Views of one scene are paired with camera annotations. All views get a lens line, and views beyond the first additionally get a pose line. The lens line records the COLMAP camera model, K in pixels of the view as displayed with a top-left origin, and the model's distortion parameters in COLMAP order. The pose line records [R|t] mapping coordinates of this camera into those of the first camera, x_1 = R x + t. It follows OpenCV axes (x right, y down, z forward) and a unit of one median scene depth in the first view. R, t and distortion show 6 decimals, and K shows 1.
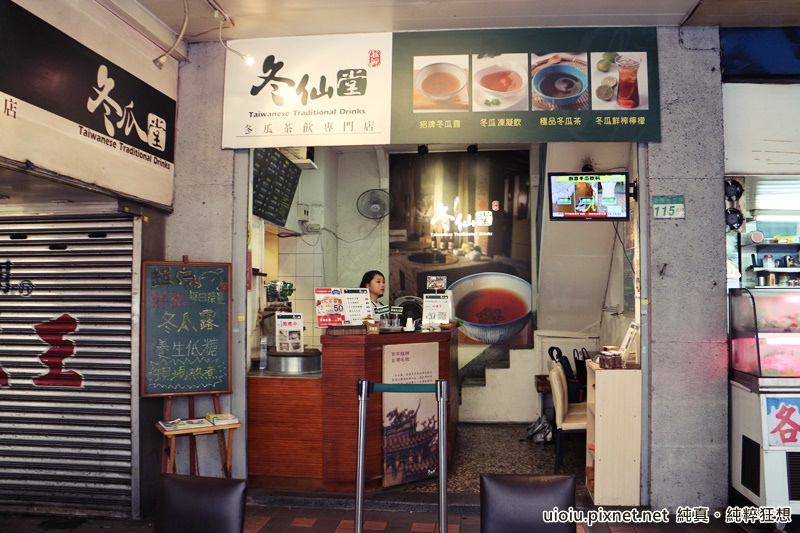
lens RADIAL K [[835.9, 0, 400.0], [0, 835.9, 266.5], [0, 0, 1]] dist [0.004897, 0.179109]
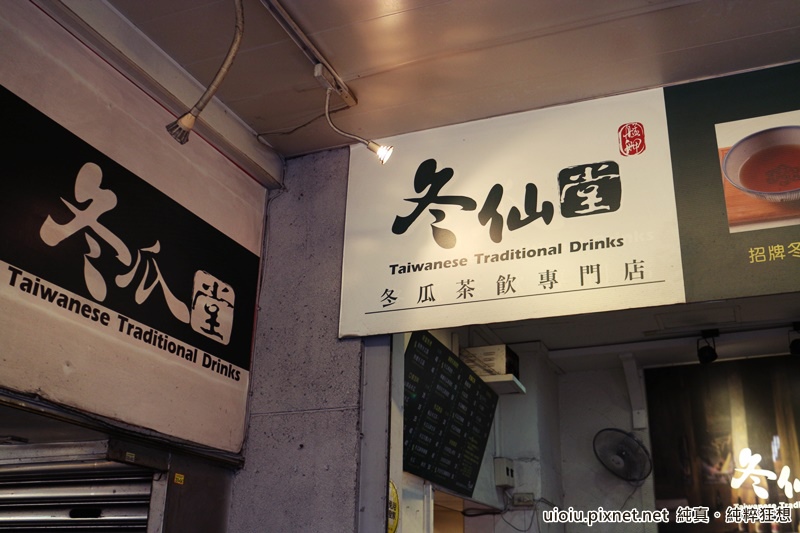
lens RADIAL K [[804.6, 0, 375.3], [0, 804.6, 265.6], [0, 0, 1]] dist [-0.085689, 0.033037]
pose [[0.963422, -0.084860, -0.254199, -0.063515], [-0.004530, 0.943248, -0.332057, -0.019985], [0.267952, 0.321063, 0.908361, 0.551404]]
